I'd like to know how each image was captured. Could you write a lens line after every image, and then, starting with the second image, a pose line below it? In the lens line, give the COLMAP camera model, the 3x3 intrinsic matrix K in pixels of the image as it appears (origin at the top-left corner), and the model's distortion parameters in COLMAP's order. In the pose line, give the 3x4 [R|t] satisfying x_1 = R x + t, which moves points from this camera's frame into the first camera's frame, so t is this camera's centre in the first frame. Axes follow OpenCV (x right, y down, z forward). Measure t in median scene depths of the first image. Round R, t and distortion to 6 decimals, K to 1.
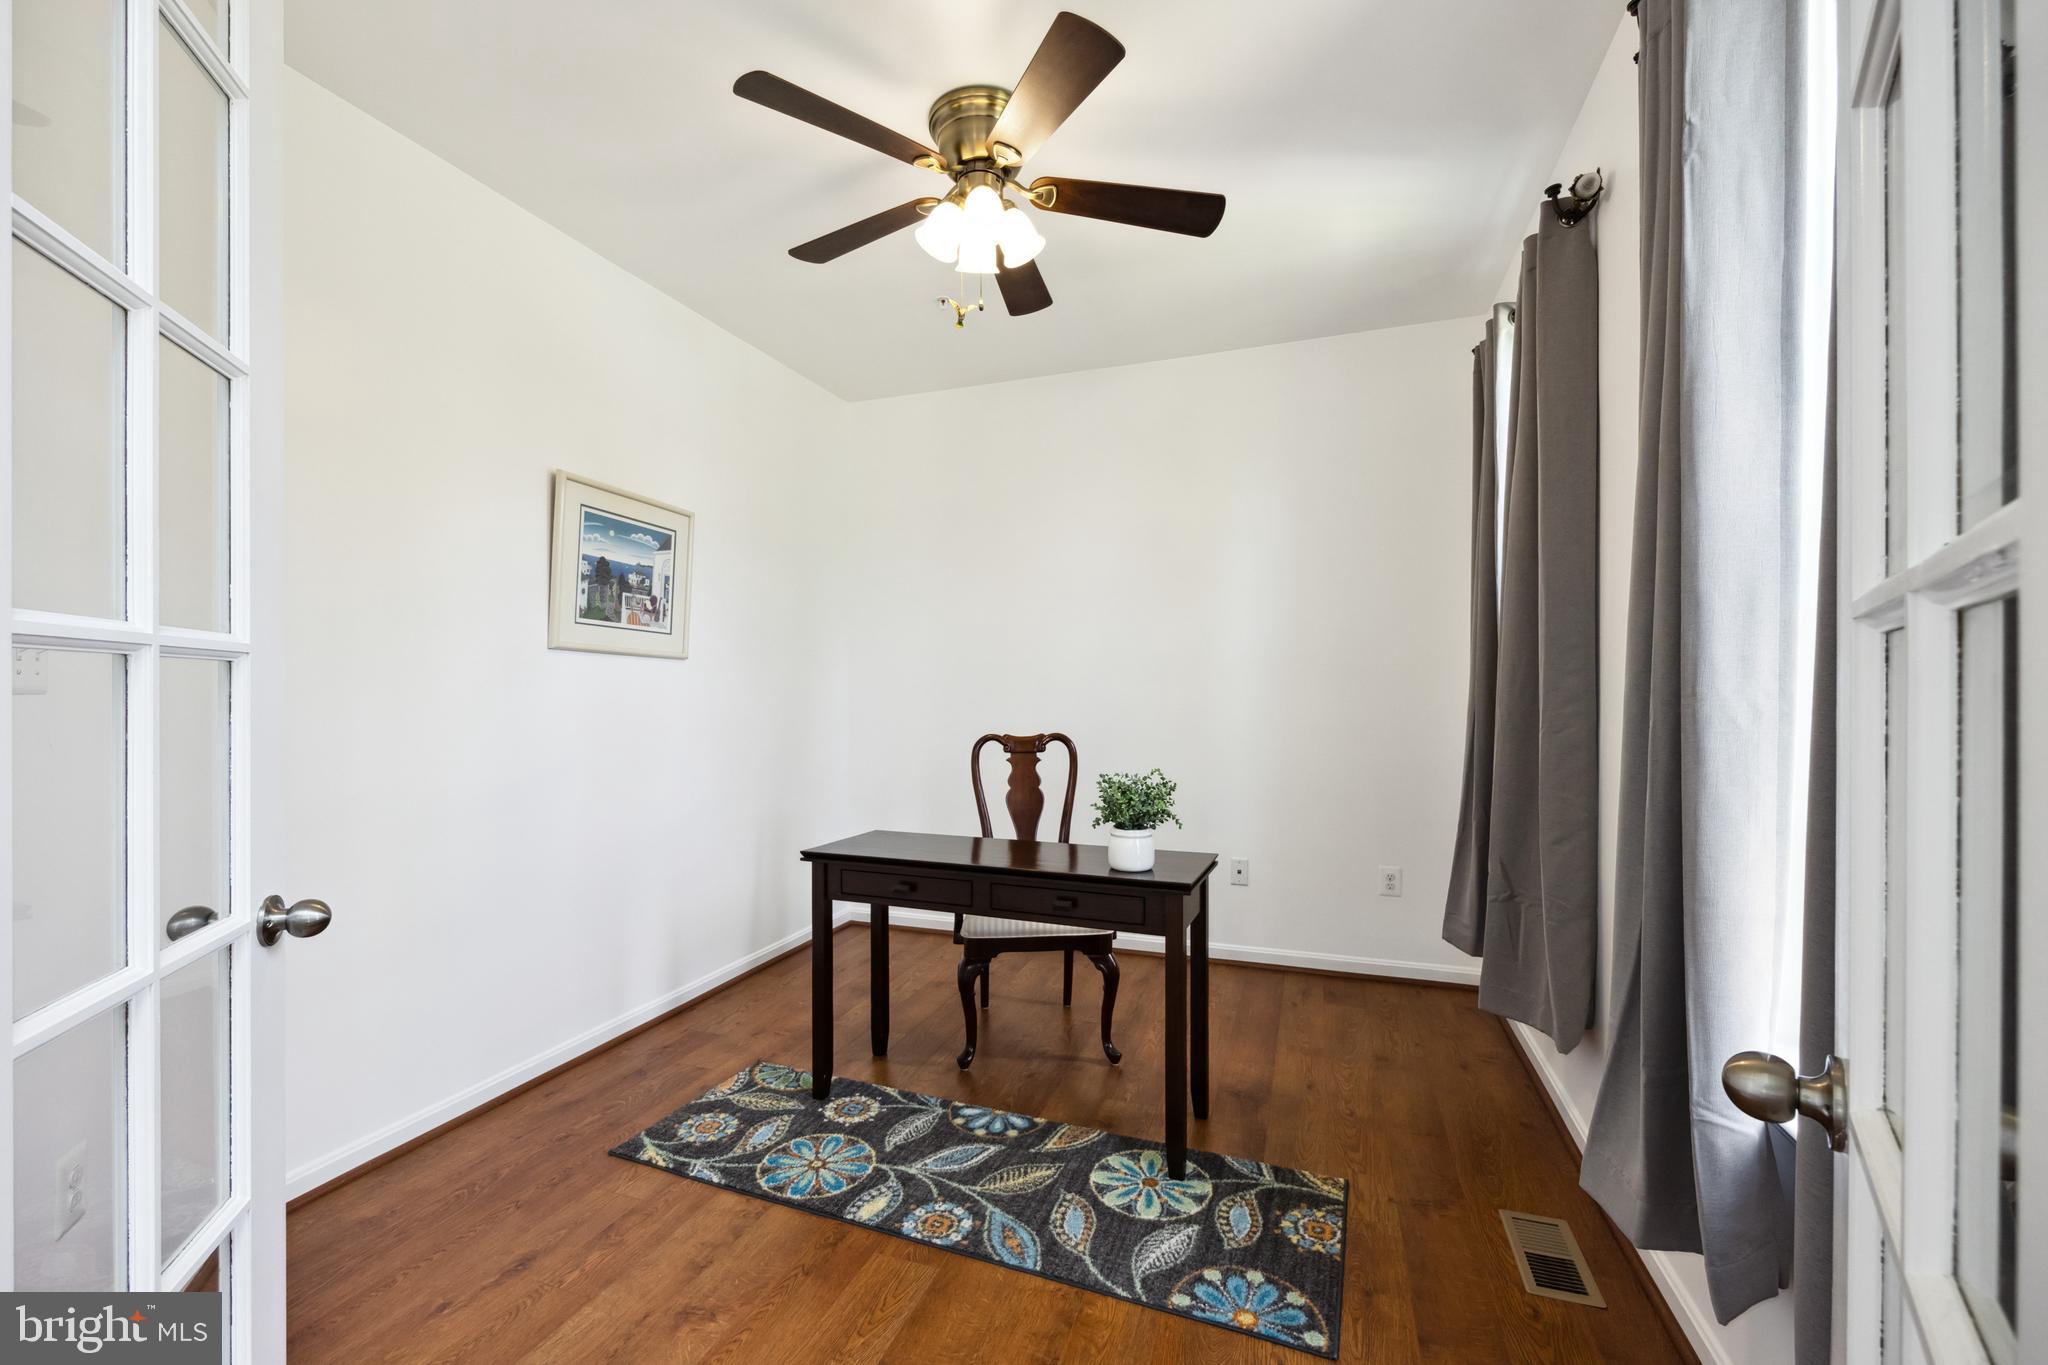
lens RADIAL K [[851.5, 0, 1017.2], [0, 851.5, 690.6], [0, 0, 1]] dist [0.000345, -0.001666]
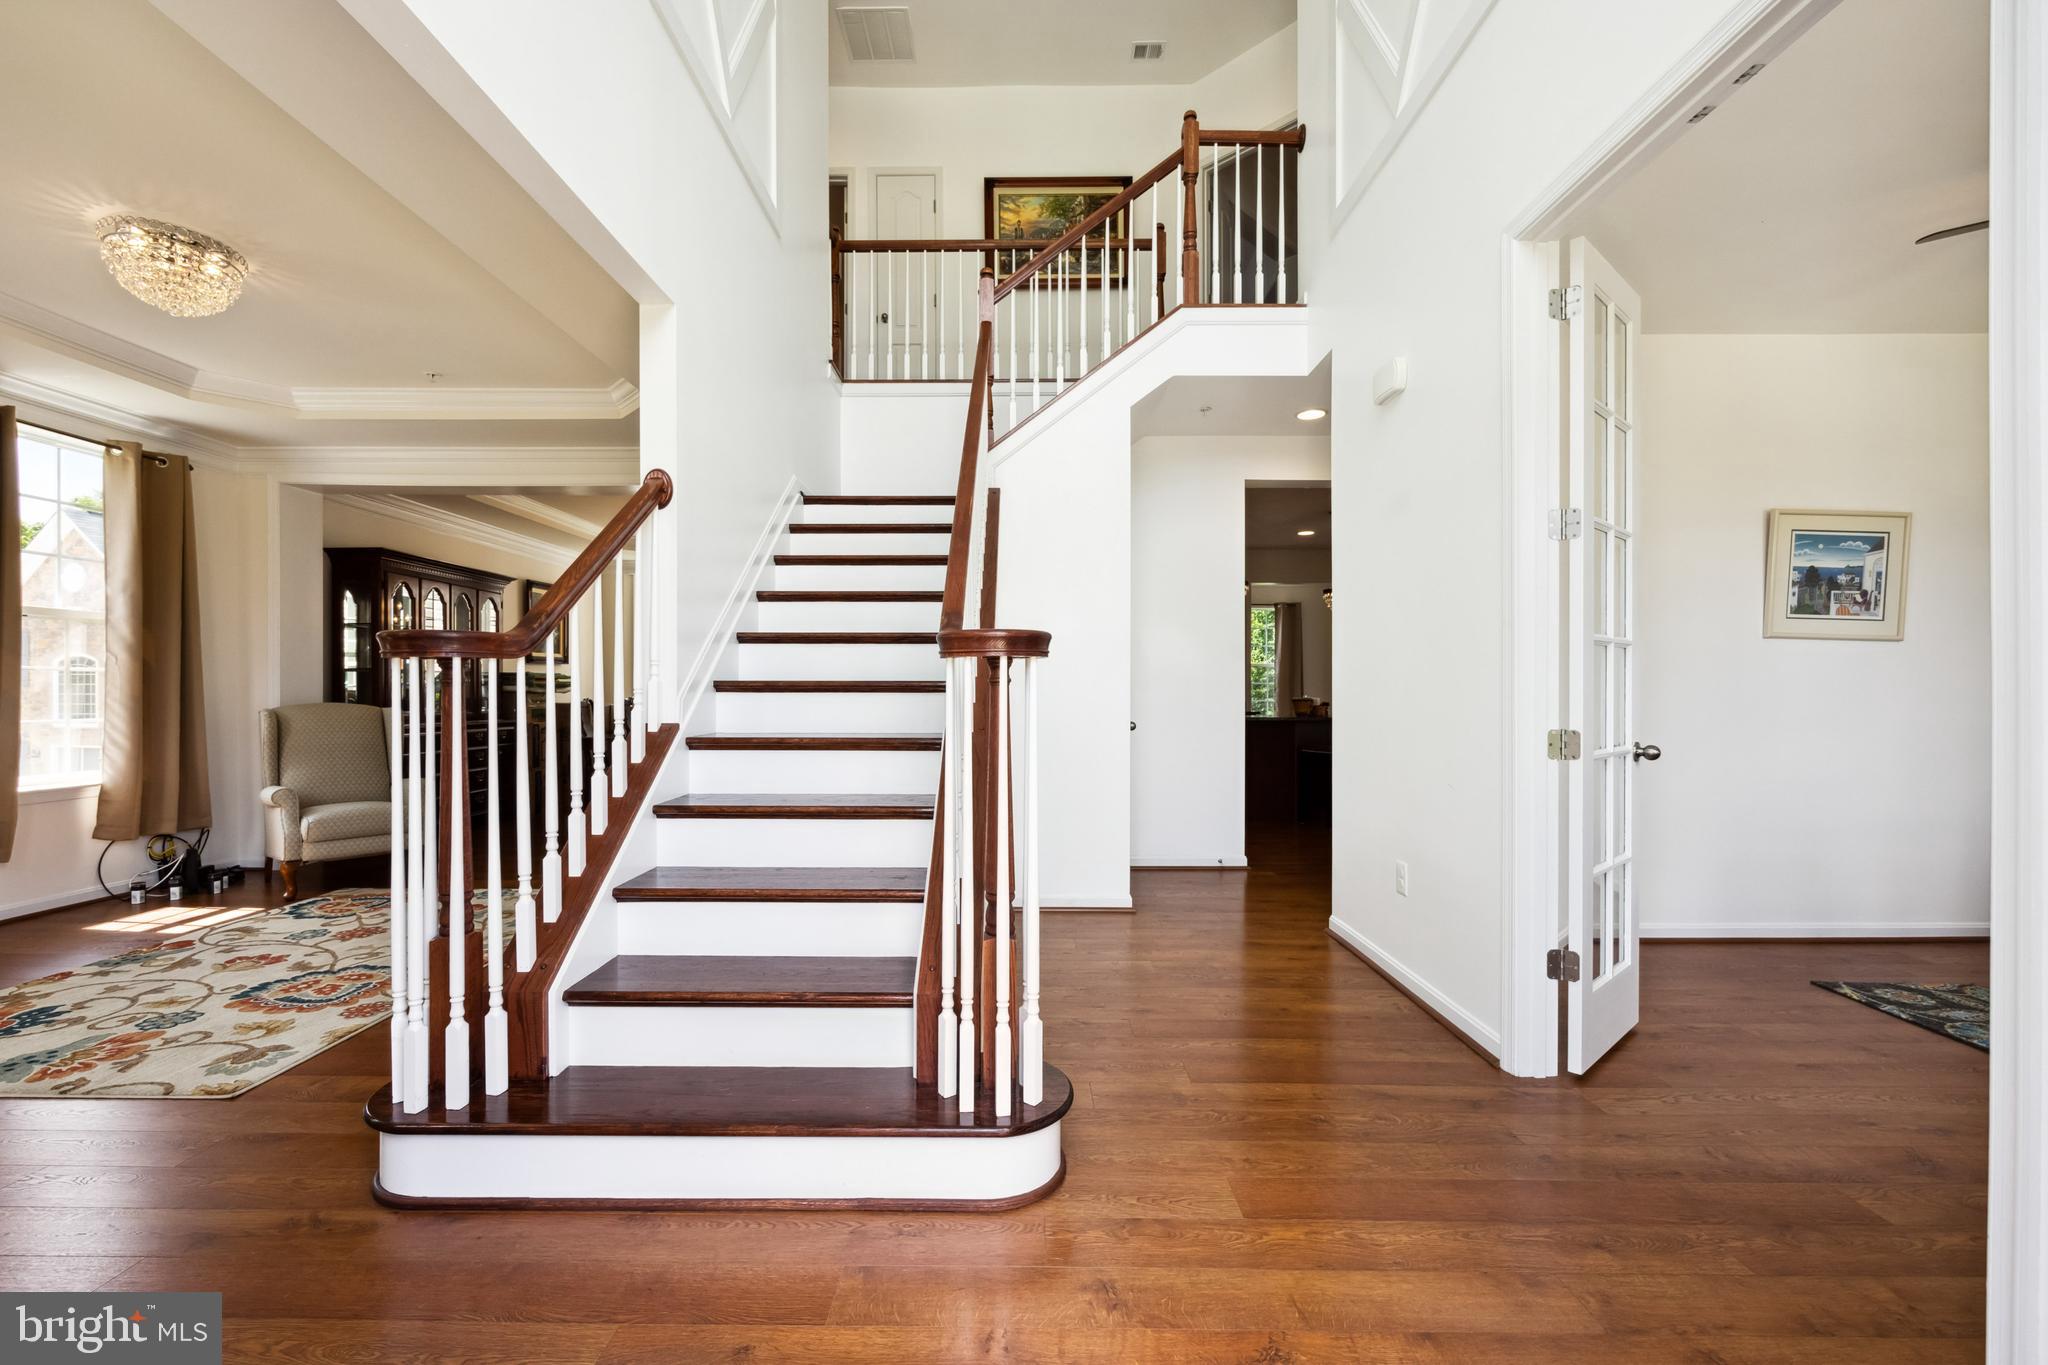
lens RADIAL K [[851.5, 0, 1014.4], [0, 851.5, 689.6], [0, 0, 1]] dist [0.000345, -0.001666]
pose [[0.342667, 0.003282, -0.939451, 0.342912], [-0.002461, 0.999994, 0.002595, 0.035310], [0.939454, 0.001423, 0.342673, -0.639554]]
